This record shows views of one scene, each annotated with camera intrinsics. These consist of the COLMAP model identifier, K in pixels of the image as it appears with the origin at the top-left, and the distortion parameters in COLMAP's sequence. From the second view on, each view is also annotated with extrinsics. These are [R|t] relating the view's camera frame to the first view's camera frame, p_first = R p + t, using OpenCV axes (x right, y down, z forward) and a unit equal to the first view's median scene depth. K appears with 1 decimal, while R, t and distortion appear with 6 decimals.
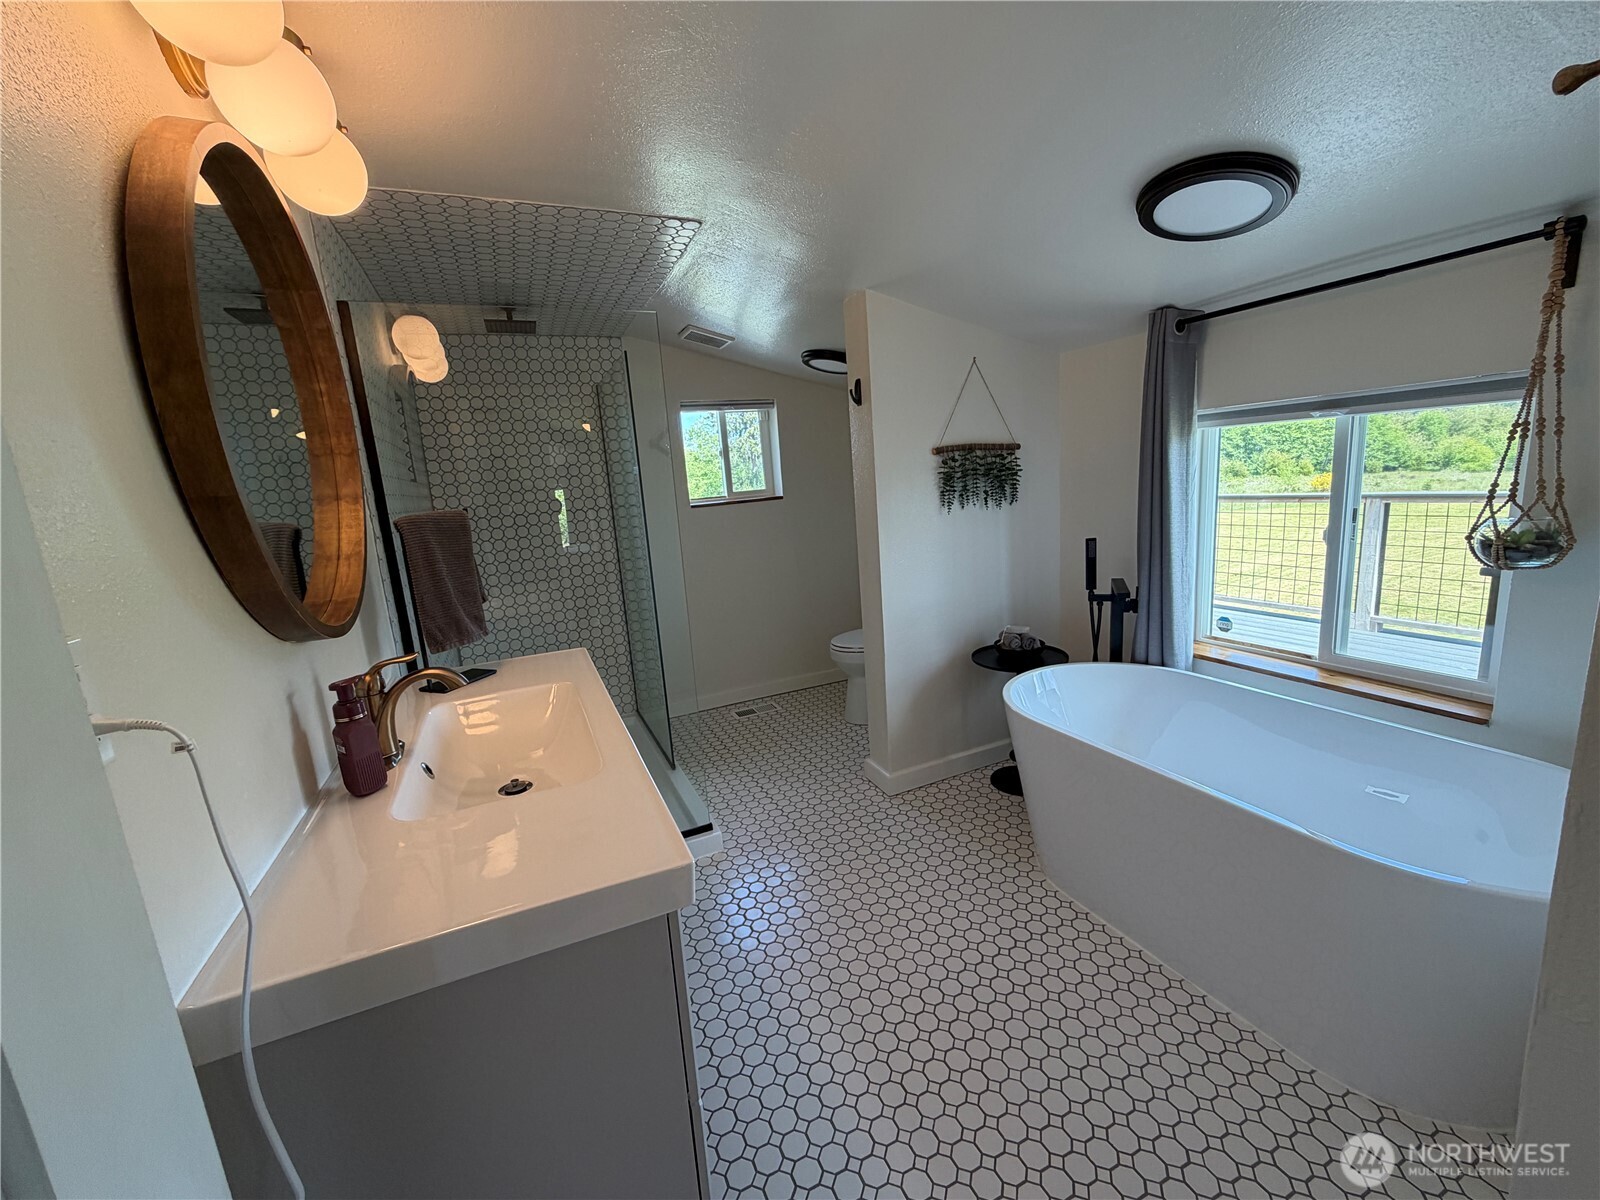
lens RADIAL K [[643.3, 0, 801.7], [0, 643.3, 598.3], [0, 0, 1]] dist [0.001561, 0.000221]
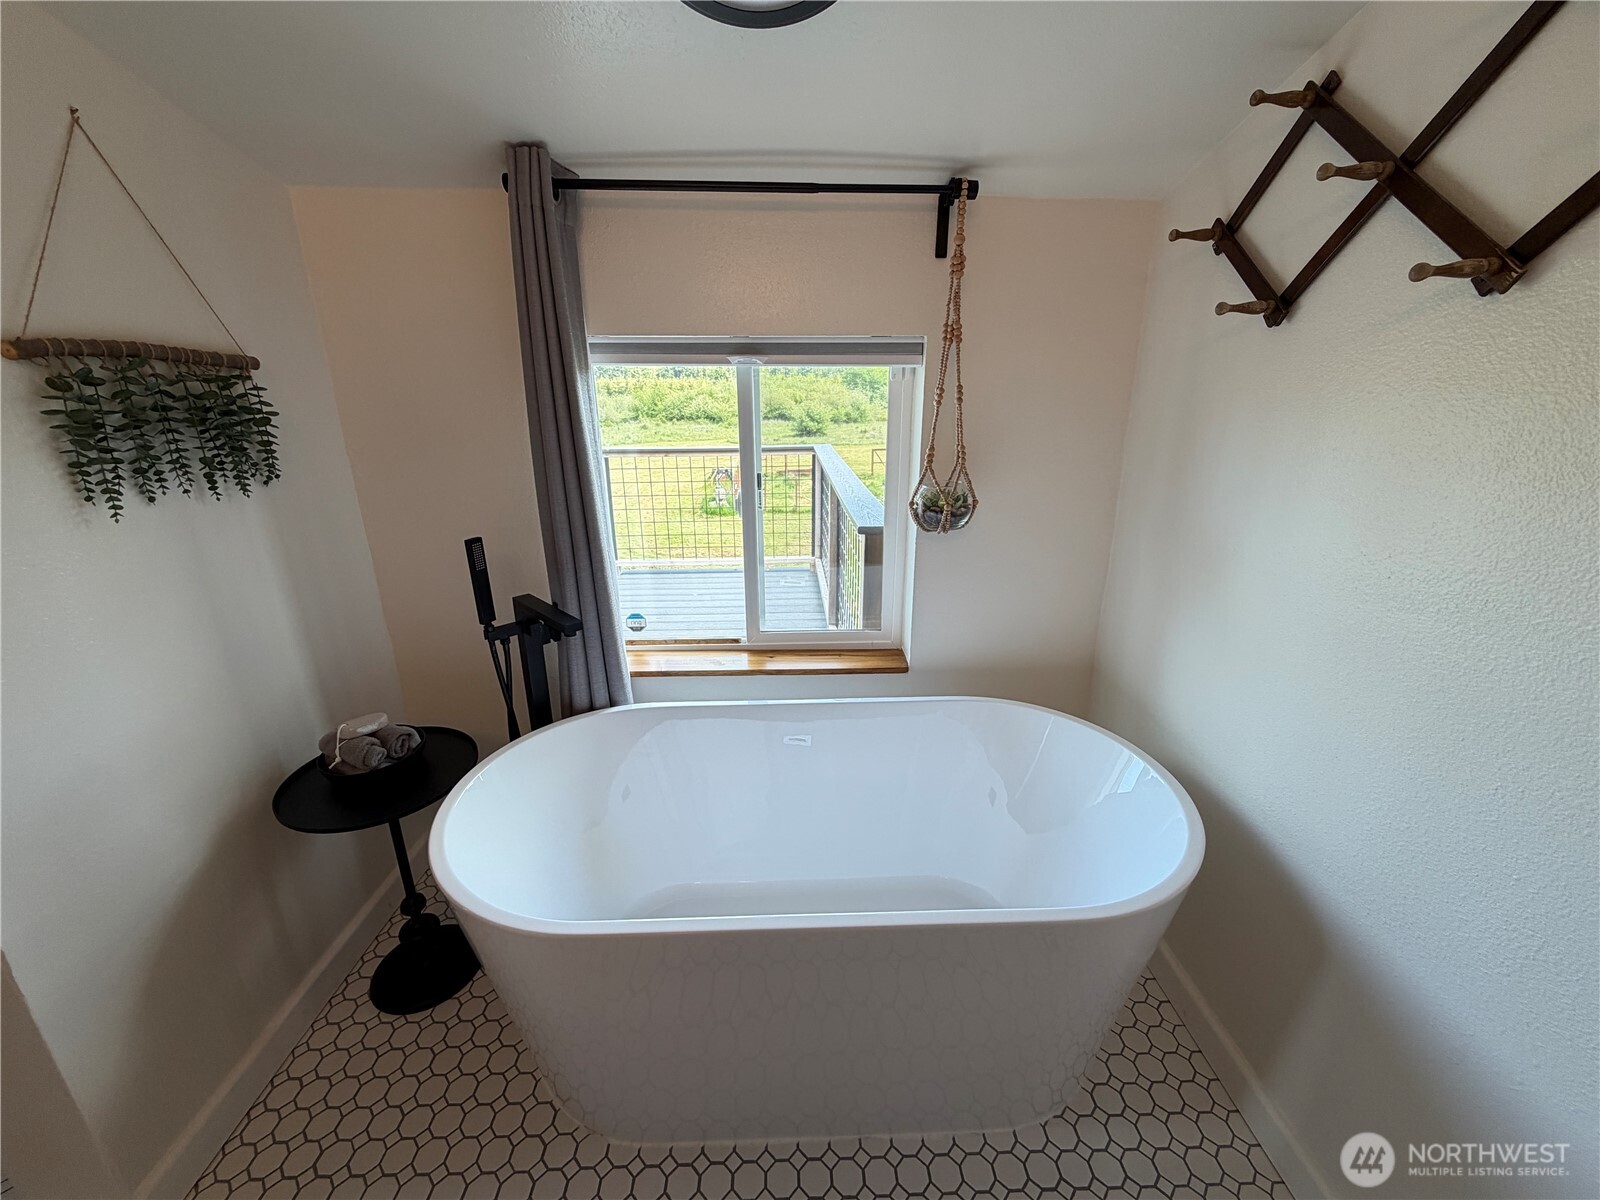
lens RADIAL K [[643.3, 0, 803.3], [0, 643.3, 601.3], [0, 0, 1]] dist [0.001561, 0.000221]
pose [[0.393195, -0.221154, 0.892462, 0.032047], [0.145884, 0.973352, 0.176926, -0.093465], [-0.907808, 0.060629, 0.414980, 0.466844]]
